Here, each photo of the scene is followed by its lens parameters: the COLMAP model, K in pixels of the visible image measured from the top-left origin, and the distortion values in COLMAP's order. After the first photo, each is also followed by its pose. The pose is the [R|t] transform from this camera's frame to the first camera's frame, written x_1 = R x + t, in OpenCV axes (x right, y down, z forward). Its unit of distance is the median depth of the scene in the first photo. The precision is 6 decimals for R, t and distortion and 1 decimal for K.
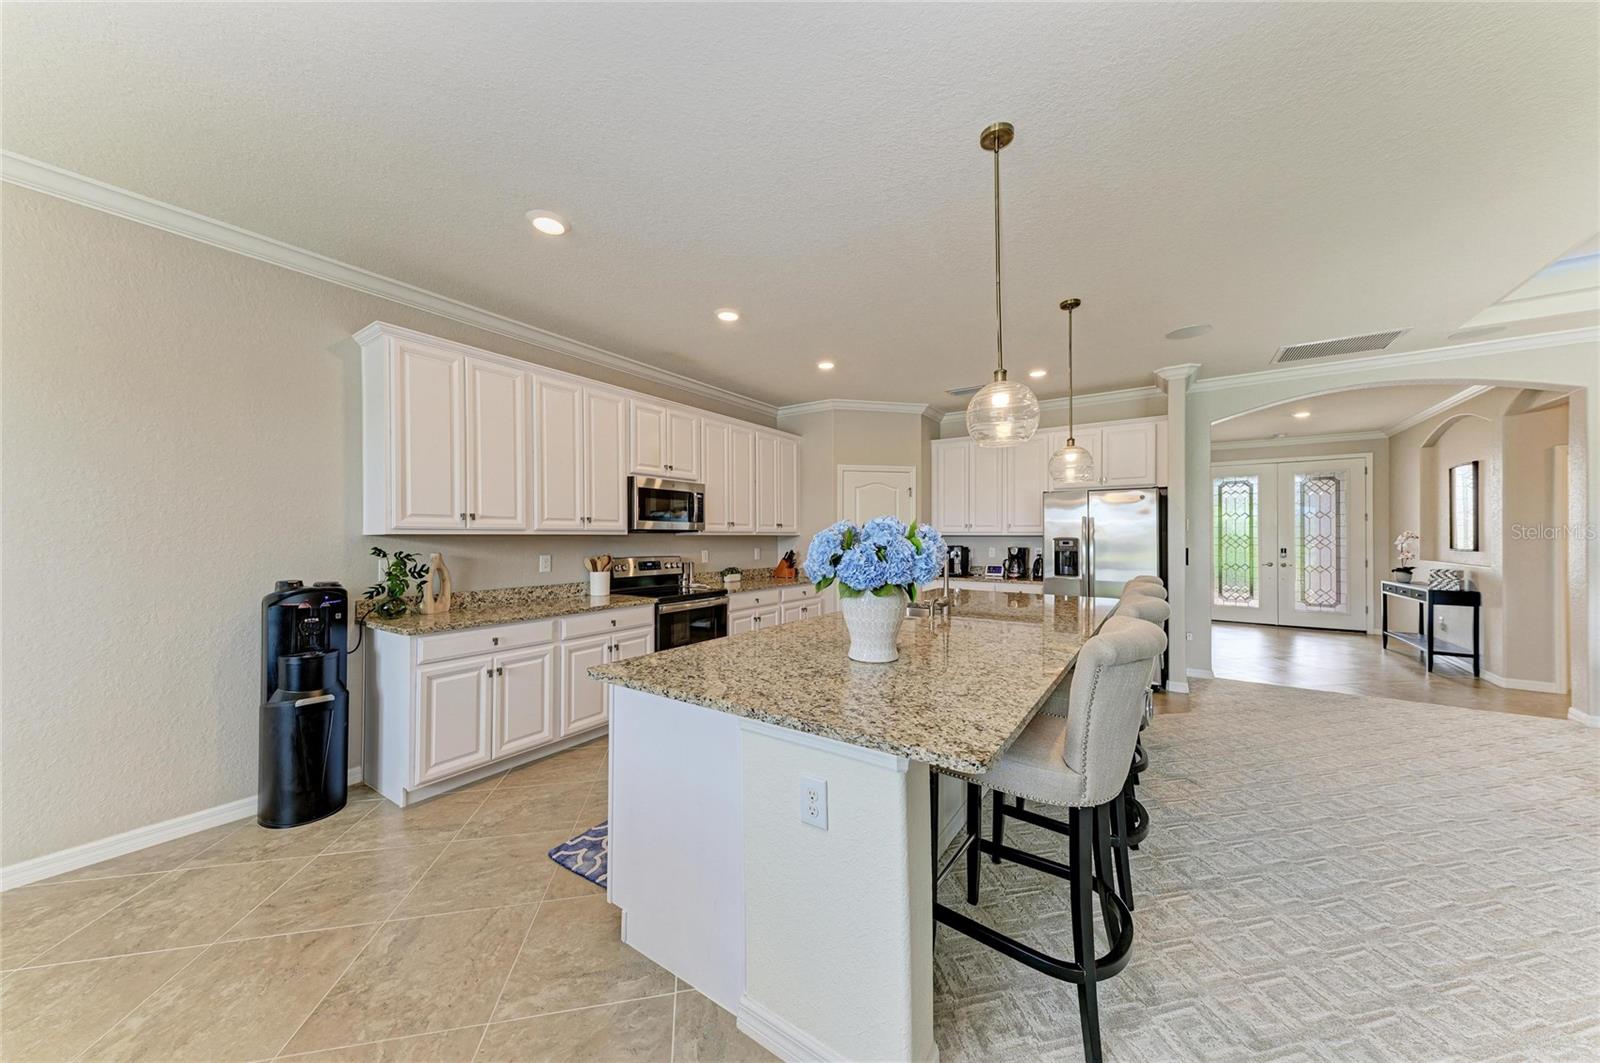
lens RADIAL K [[537.7, 0, 805.6], [0, 537.7, 535.6], [0, 0, 1]] dist [0.019617, -0.003087]
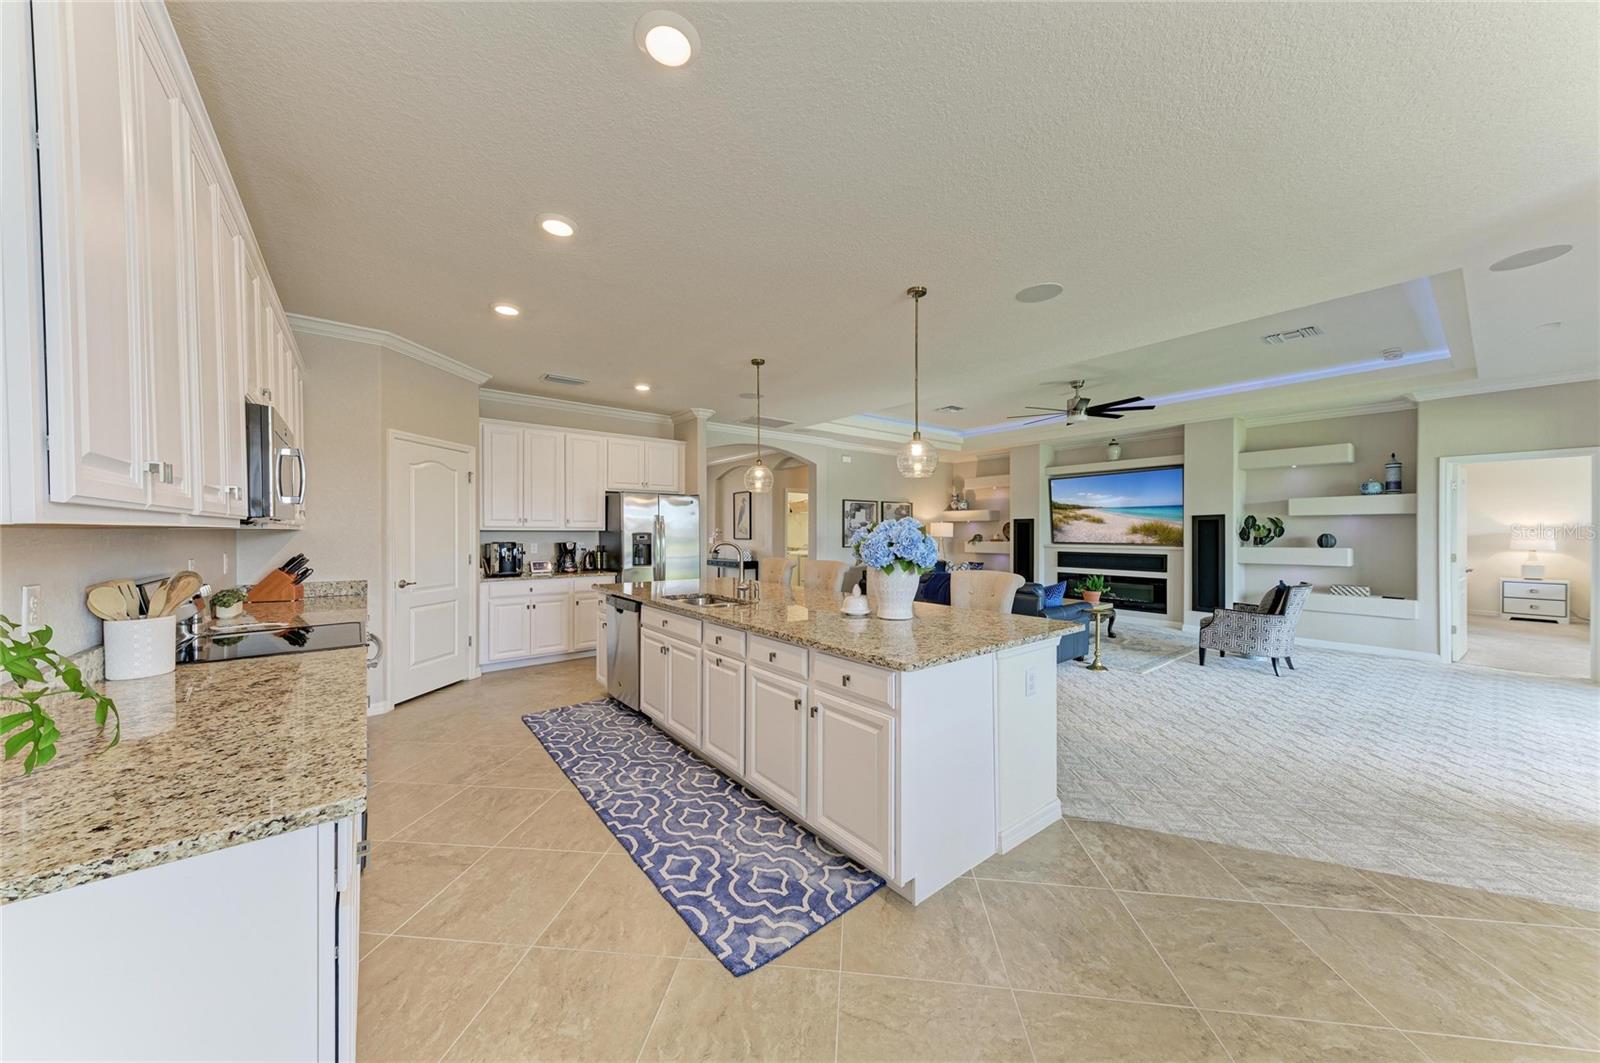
lens RADIAL K [[537.7, 0, 797.2], [0, 537.7, 538.1], [0, 0, 1]] dist [0.019617, -0.003087]
pose [[0.300594, -0.011992, 0.953677, -0.527466], [-0.000670, 0.999918, 0.012785, 0.000474], [-0.953752, -0.004482, 0.300562, 0.333639]]
